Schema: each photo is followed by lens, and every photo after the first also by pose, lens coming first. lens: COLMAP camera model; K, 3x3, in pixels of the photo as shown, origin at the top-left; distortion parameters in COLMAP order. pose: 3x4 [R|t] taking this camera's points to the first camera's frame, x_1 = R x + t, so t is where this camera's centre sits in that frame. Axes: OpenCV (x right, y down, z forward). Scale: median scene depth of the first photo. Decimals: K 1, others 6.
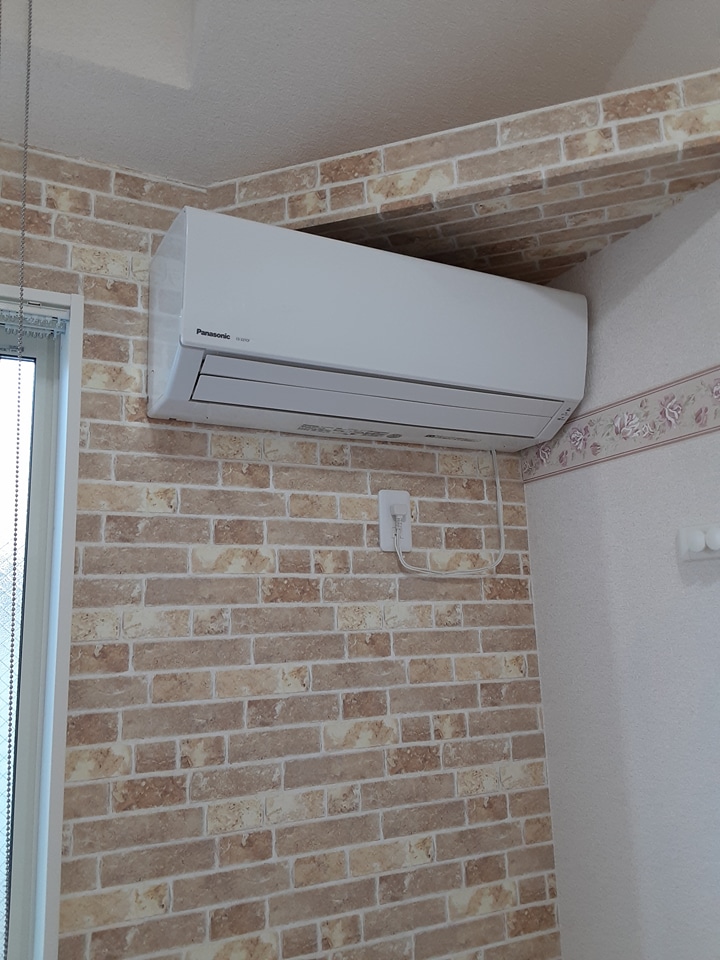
lens RADIAL K [[764.7, 0, 351.5], [0, 764.7, 479.5], [0, 0, 1]] dist [0.114613, -0.163878]
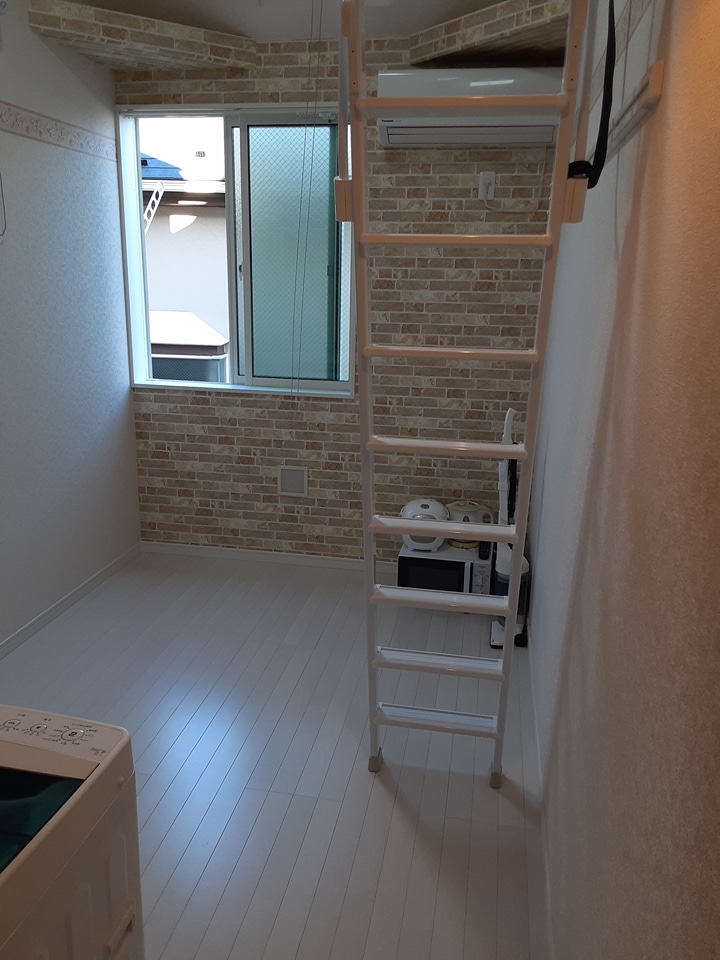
lens RADIAL K [[764.7, 0, 351.5], [0, 764.7, 479.5], [0, 0, 1]] dist [0.114613, -0.163878]
pose [[0.799992, 0.200177, -0.565634, 1.313321], [0.069115, 0.905688, 0.418272, -0.161676], [0.596017, -0.373708, 0.710708, -1.330591]]
